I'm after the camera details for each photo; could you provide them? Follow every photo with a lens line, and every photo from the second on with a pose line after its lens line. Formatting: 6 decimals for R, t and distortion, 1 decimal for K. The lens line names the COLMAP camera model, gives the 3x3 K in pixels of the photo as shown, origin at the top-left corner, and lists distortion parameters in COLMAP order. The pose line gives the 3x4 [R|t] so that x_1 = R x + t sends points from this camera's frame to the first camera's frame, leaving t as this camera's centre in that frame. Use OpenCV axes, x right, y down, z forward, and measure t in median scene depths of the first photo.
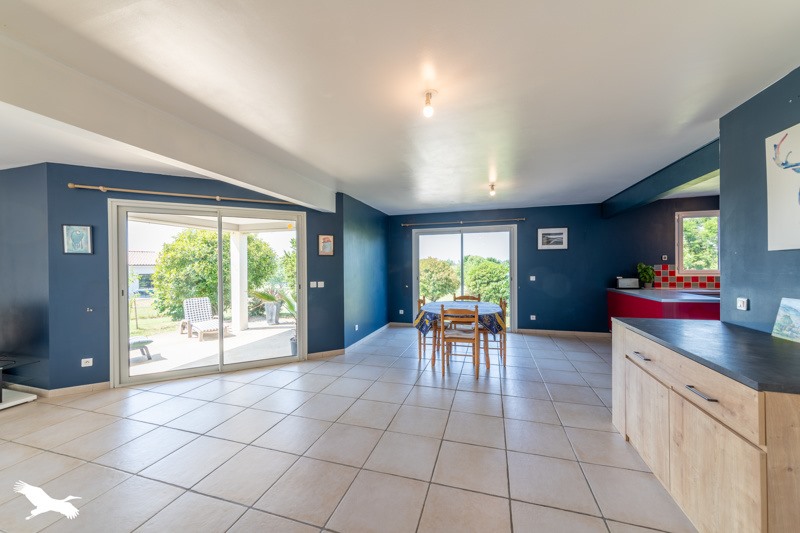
lens RADIAL K [[290.7, 0, 404.4], [0, 290.7, 267.0], [0, 0, 1]] dist [0.000837, -0.000007]
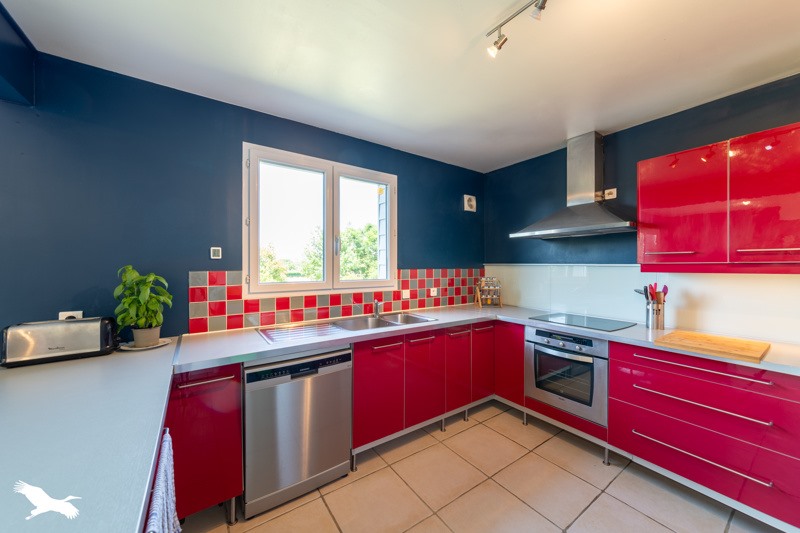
lens RADIAL K [[290.7, 0, 399.2], [0, 290.7, 267.5], [0, 0, 1]] dist [0.000837, -0.000007]
pose [[0.625705, 0.003186, 0.780053, 0.750142], [-0.000545, 0.999993, -0.003646, -0.011630], [-0.780060, 0.001856, 0.625703, 0.573272]]
